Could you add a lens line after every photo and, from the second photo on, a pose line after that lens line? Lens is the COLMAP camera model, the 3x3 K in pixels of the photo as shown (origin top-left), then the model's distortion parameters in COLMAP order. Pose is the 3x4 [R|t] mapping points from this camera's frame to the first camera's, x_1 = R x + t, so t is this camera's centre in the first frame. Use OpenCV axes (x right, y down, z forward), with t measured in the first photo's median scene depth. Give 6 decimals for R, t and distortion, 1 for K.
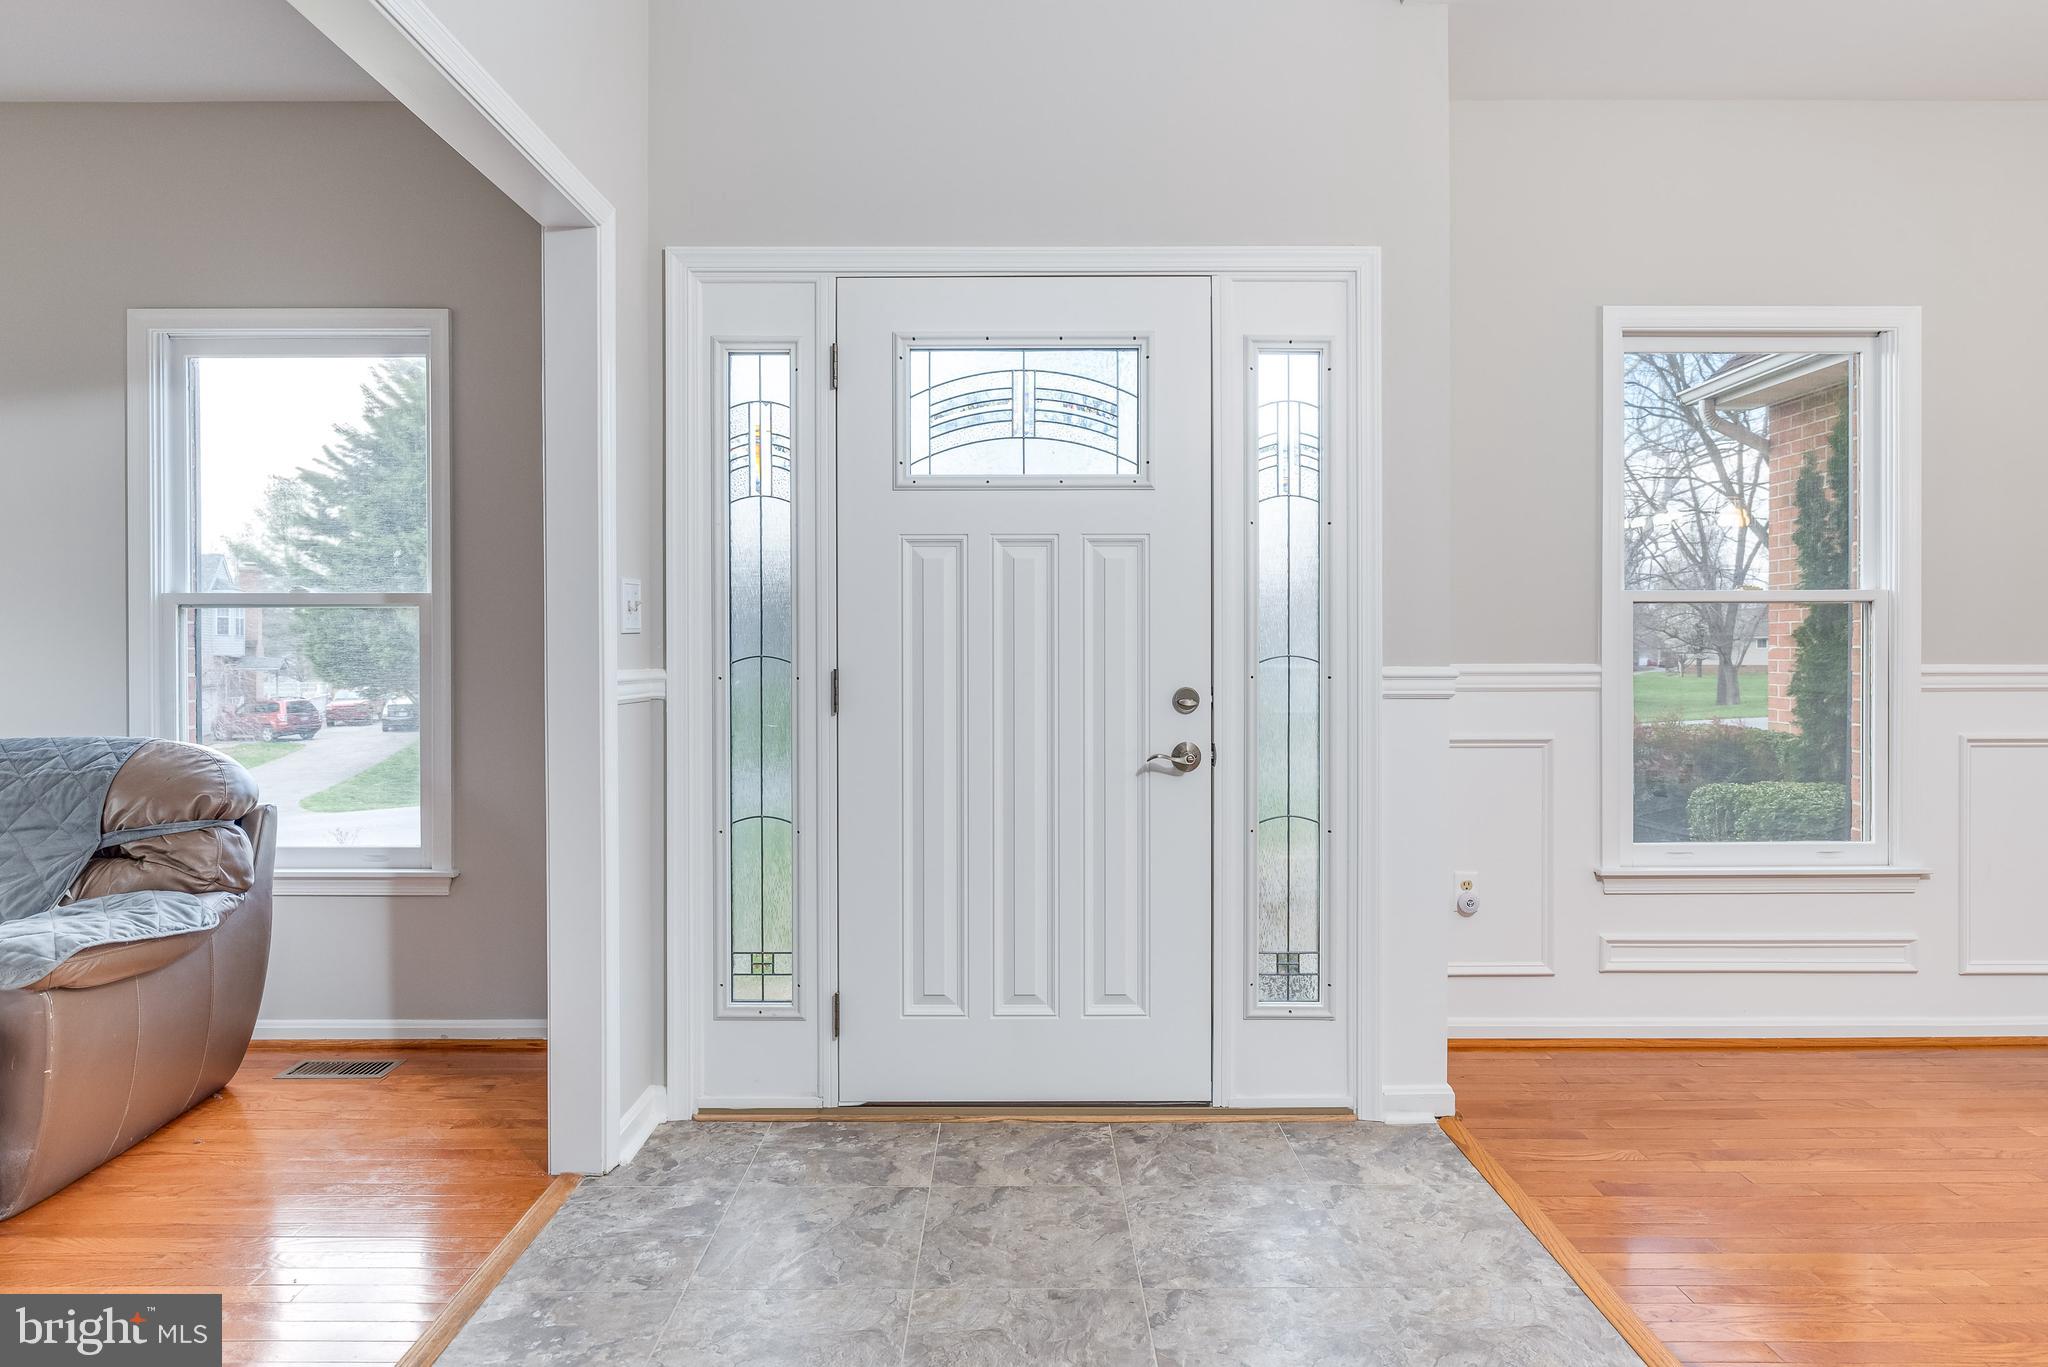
lens RADIAL K [[896.1, 0, 1014.6], [0, 896.1, 685.9], [0, 0, 1]] dist [0.002053, 0.000311]
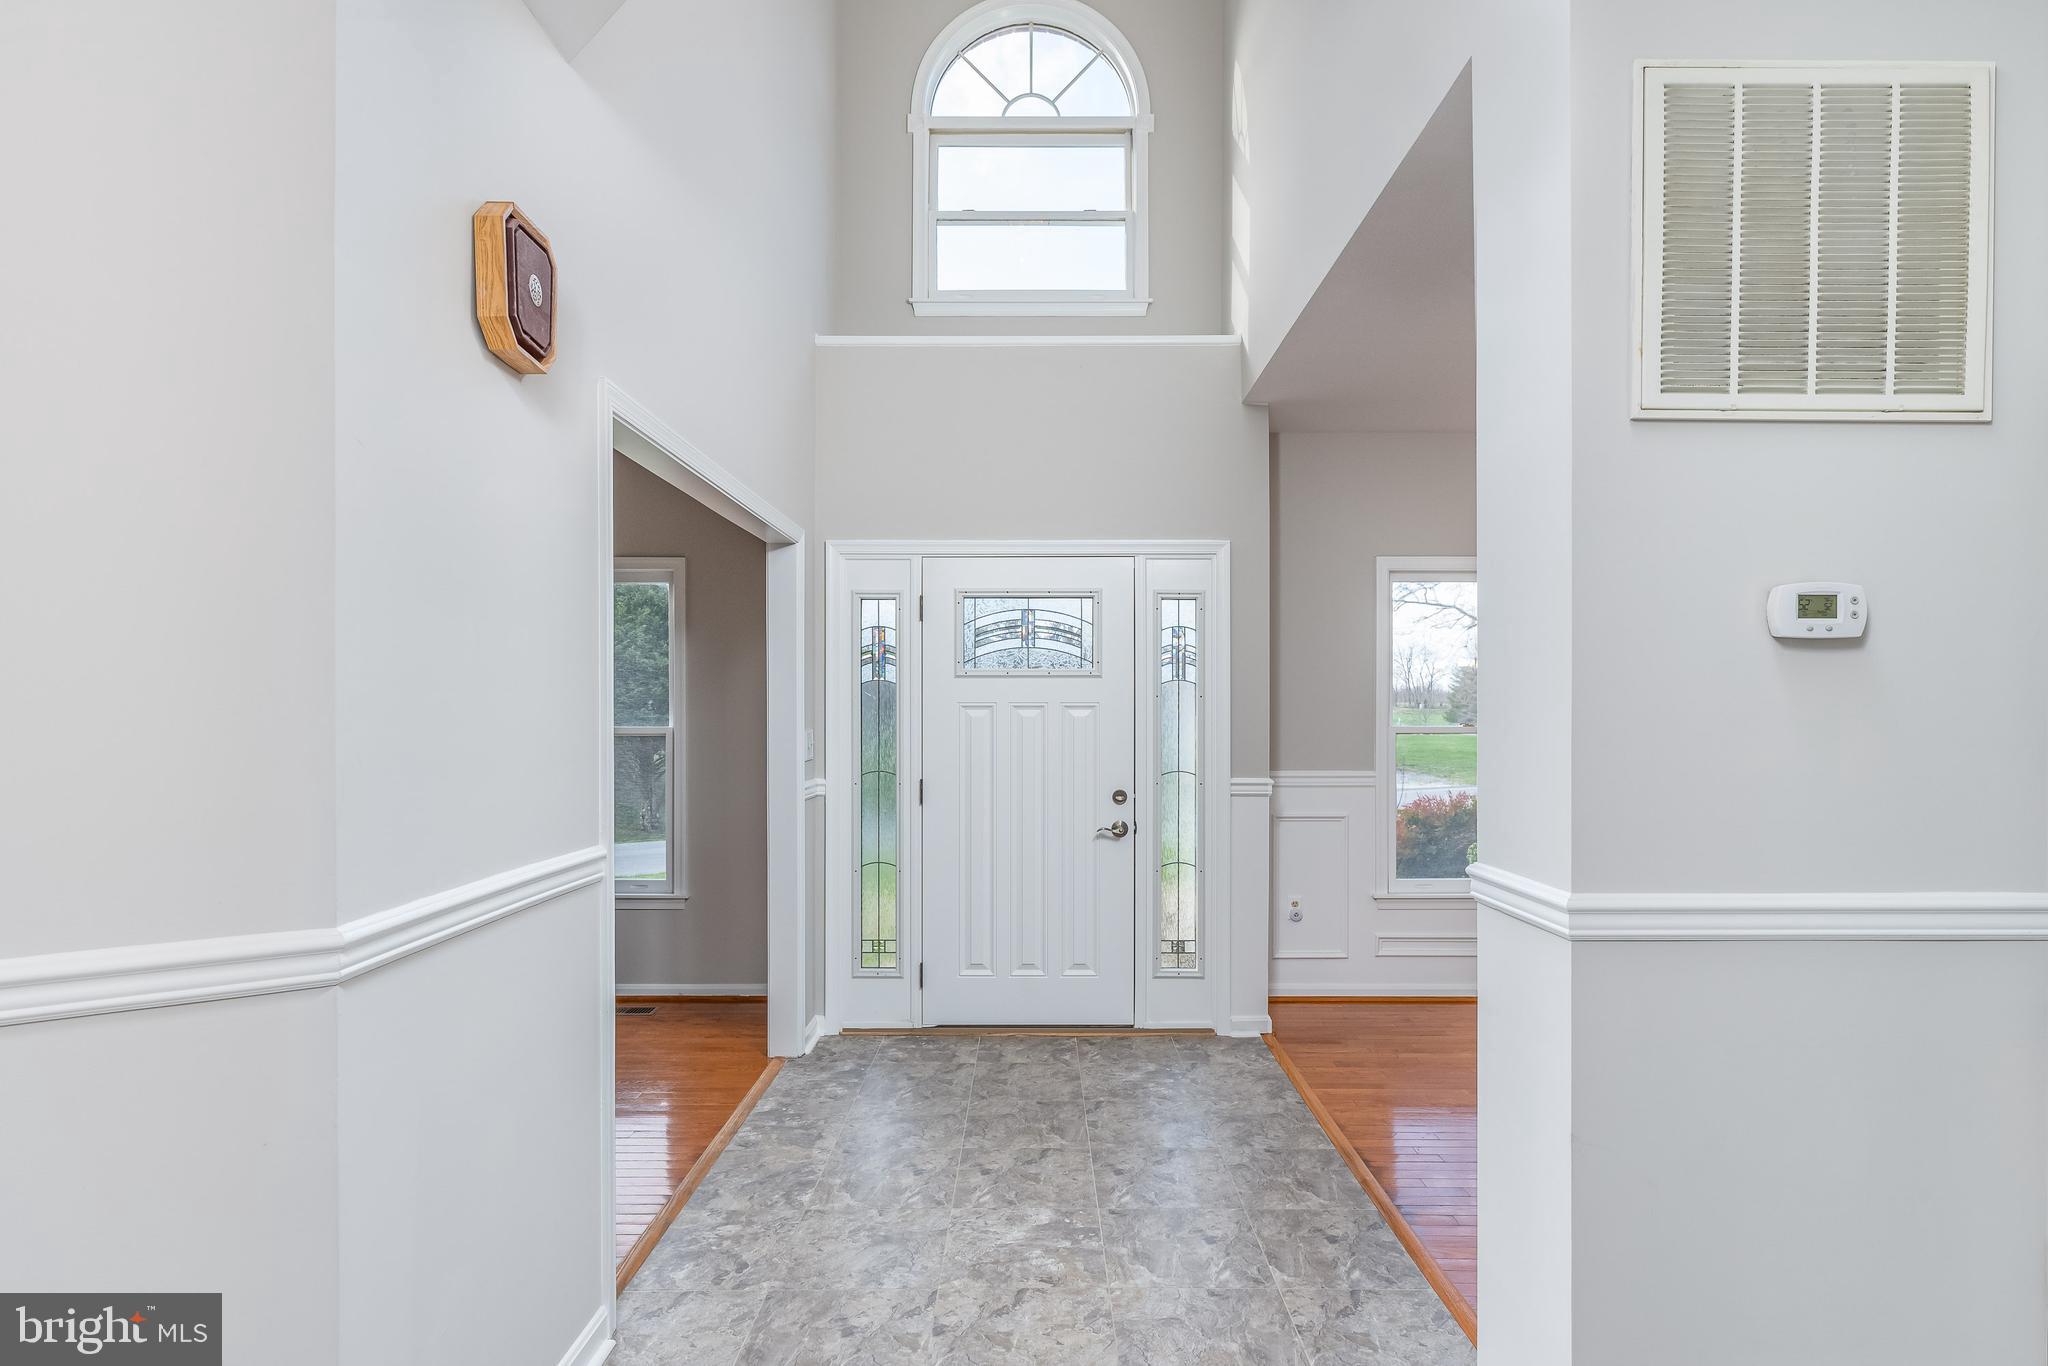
lens RADIAL K [[896.1, 0, 1042.8], [0, 896.1, 719.1], [0, 0, 1]] dist [0.002053, 0.000311]
pose [[0.999978, 0.002026, 0.006335, 0.028477], [-0.001957, 0.999940, -0.010764, -0.120588], [-0.006356, 0.010752, 0.999922, -0.781555]]
